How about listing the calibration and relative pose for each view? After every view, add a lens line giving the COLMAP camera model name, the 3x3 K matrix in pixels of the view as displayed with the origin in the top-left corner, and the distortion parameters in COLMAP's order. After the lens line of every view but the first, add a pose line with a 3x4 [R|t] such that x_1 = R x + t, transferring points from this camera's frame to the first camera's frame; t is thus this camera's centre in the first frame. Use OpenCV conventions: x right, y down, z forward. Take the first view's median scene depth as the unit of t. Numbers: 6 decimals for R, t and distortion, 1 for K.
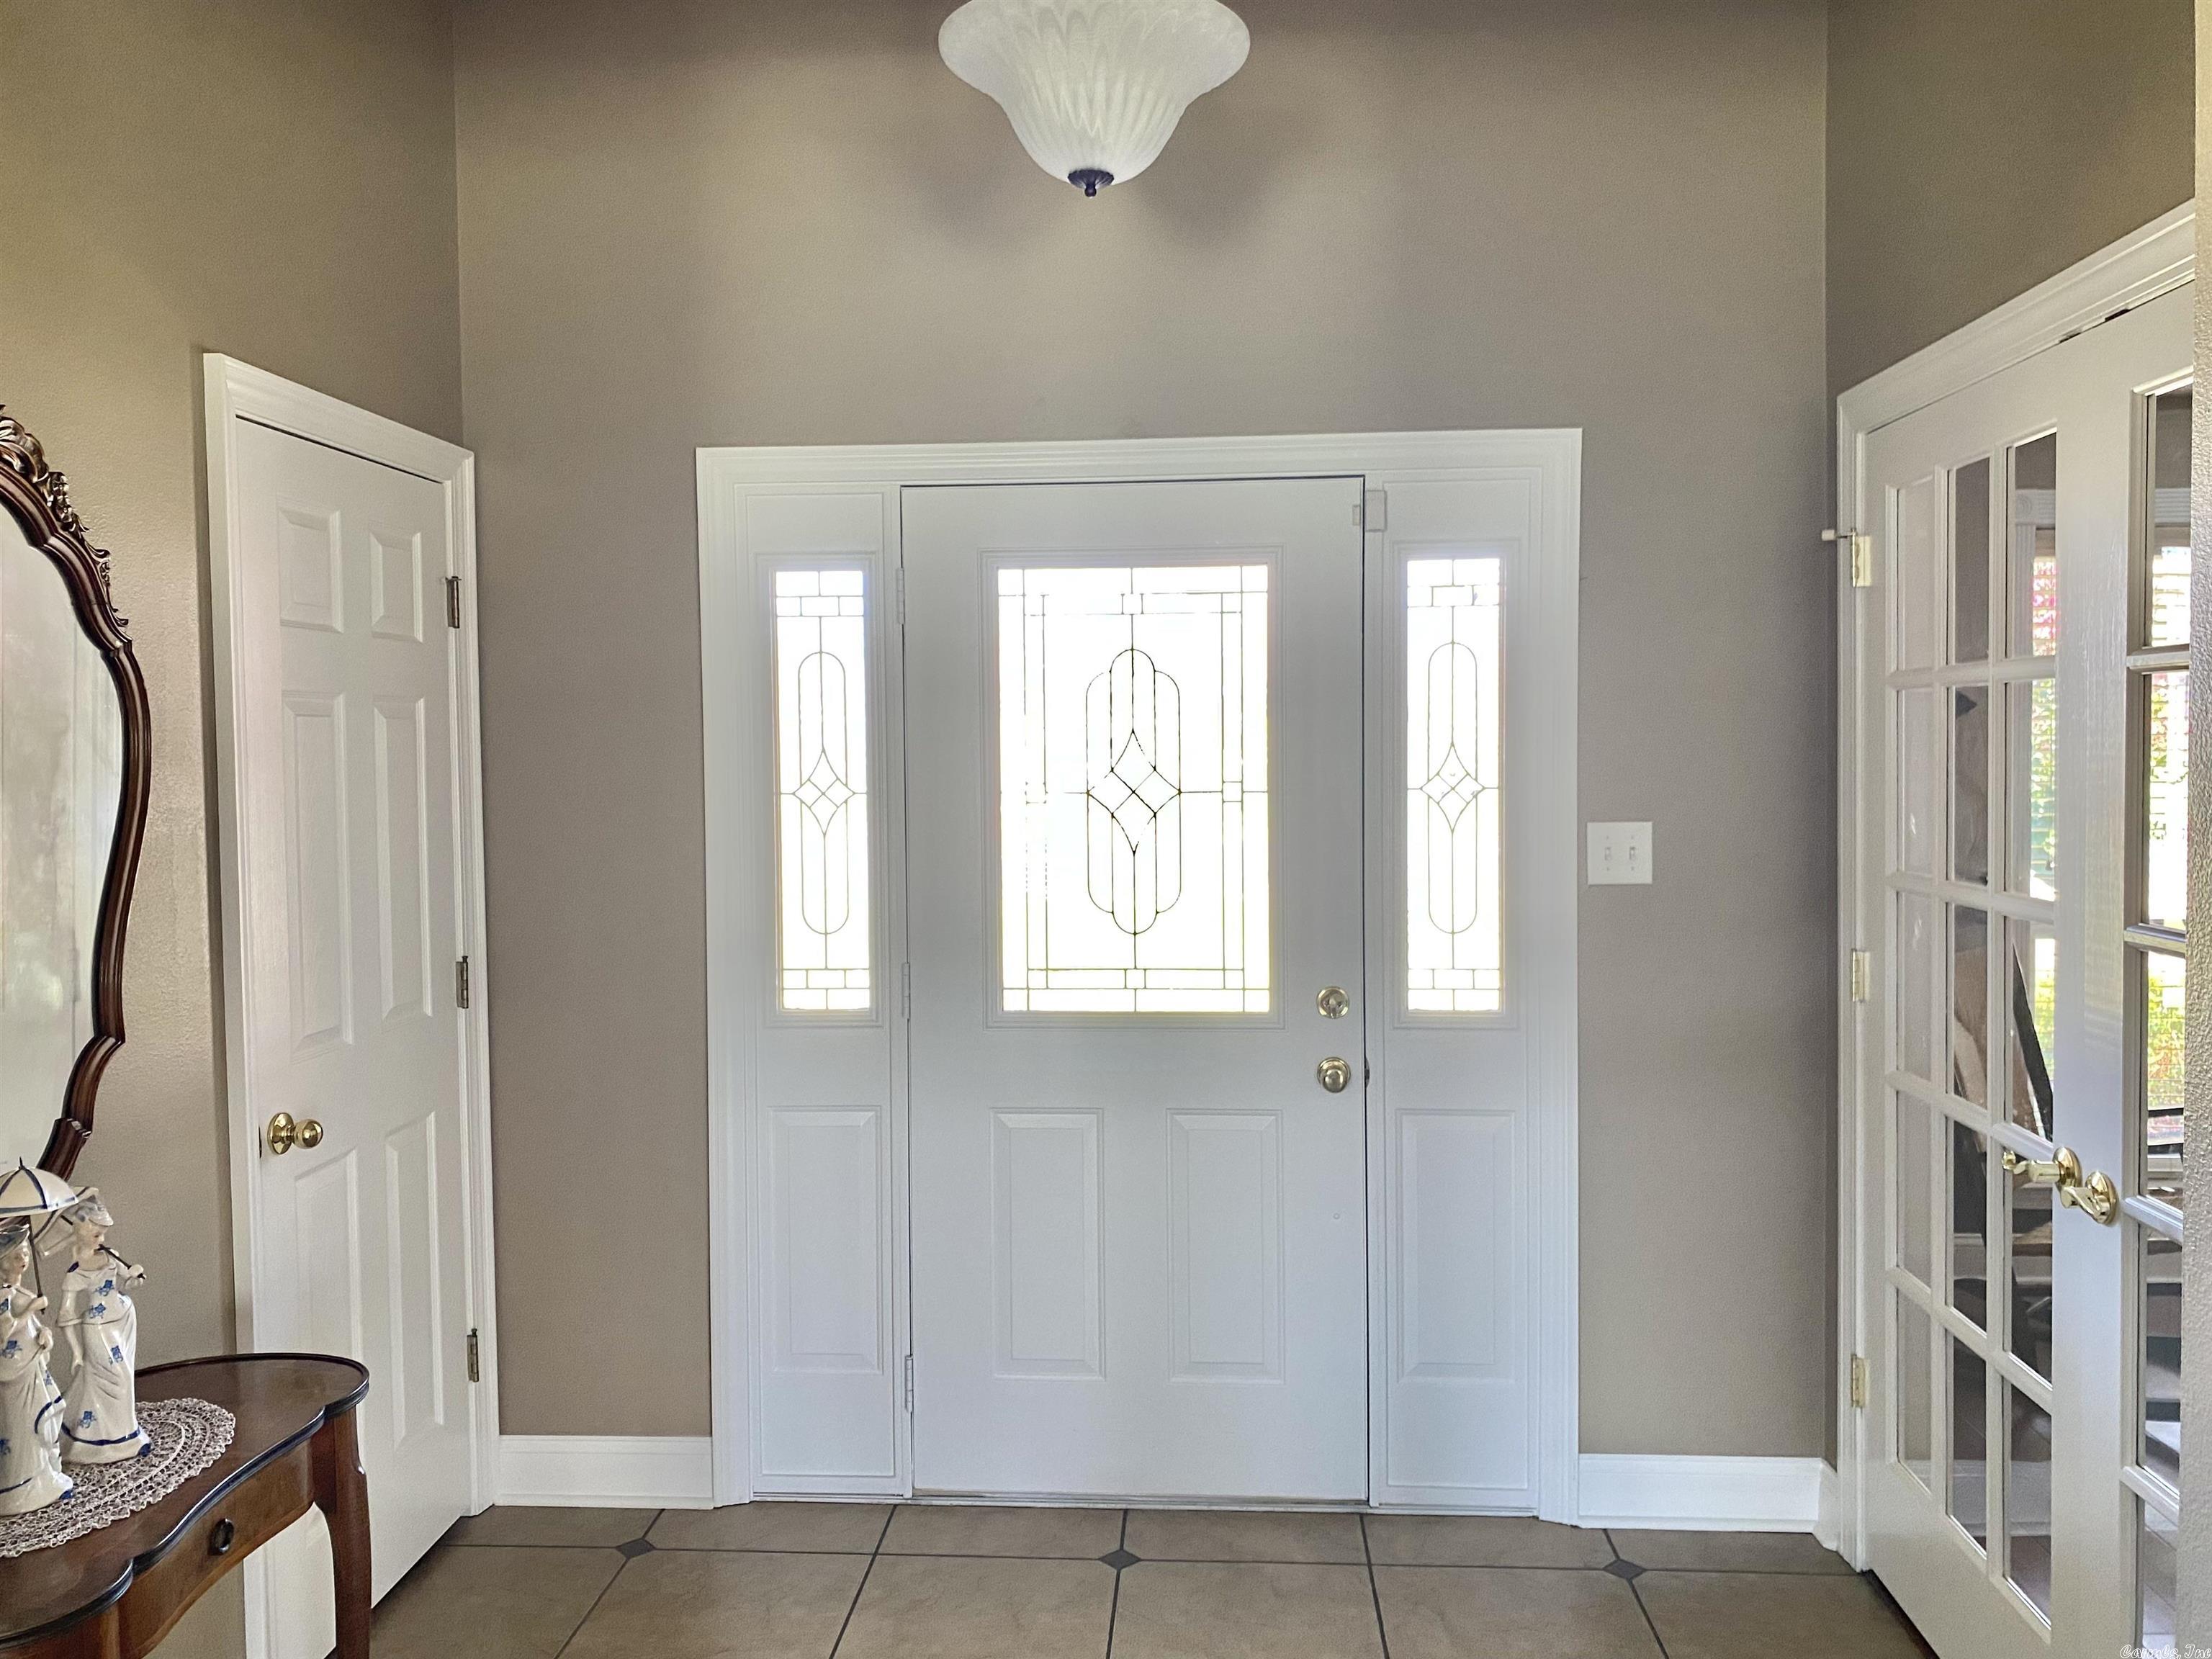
lens RADIAL K [[1684.3, 0, 1121.5], [0, 1684.3, 773.2], [0, 0, 1]] dist [0.031991, -0.035670]
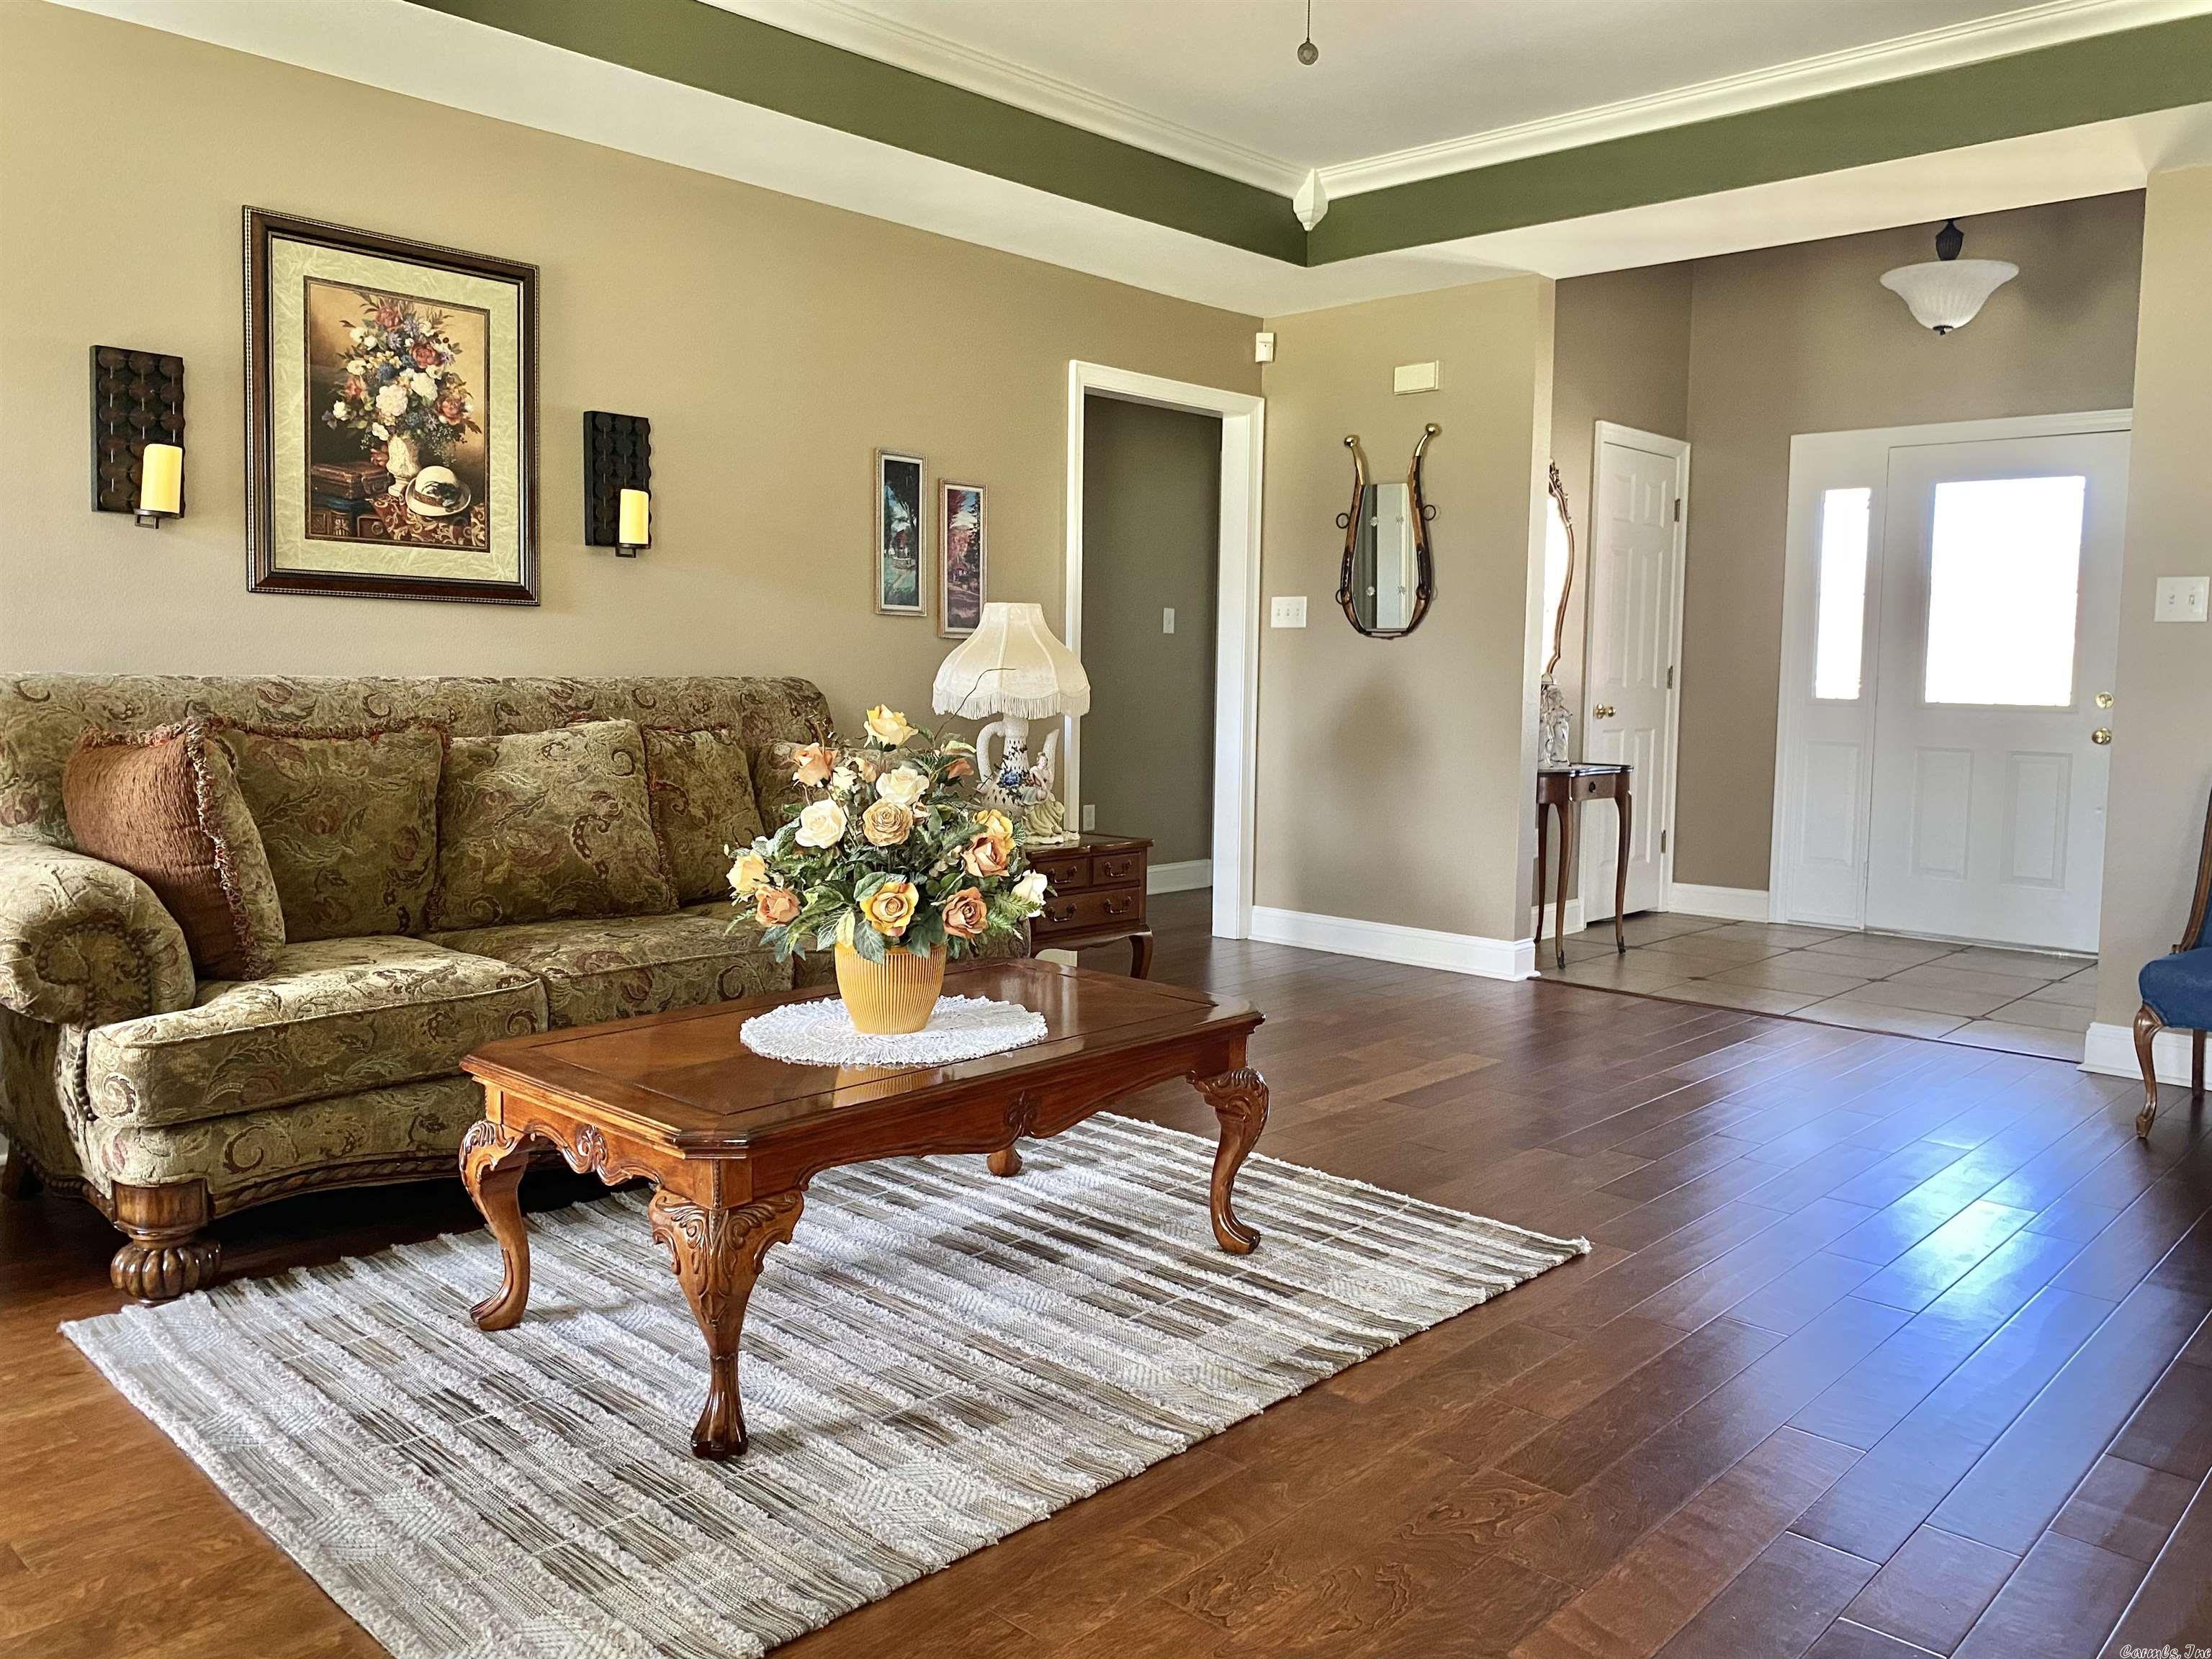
lens RADIAL K [[1684.3, 0, 1121.5], [0, 1684.3, 773.2], [0, 0, 1]] dist [0.031991, -0.035670]
pose [[0.773938, 0.072548, -0.629092, 0.489276], [-0.046796, 0.997252, 0.057434, 0.158253], [0.631530, -0.015011, 0.775206, -1.256995]]
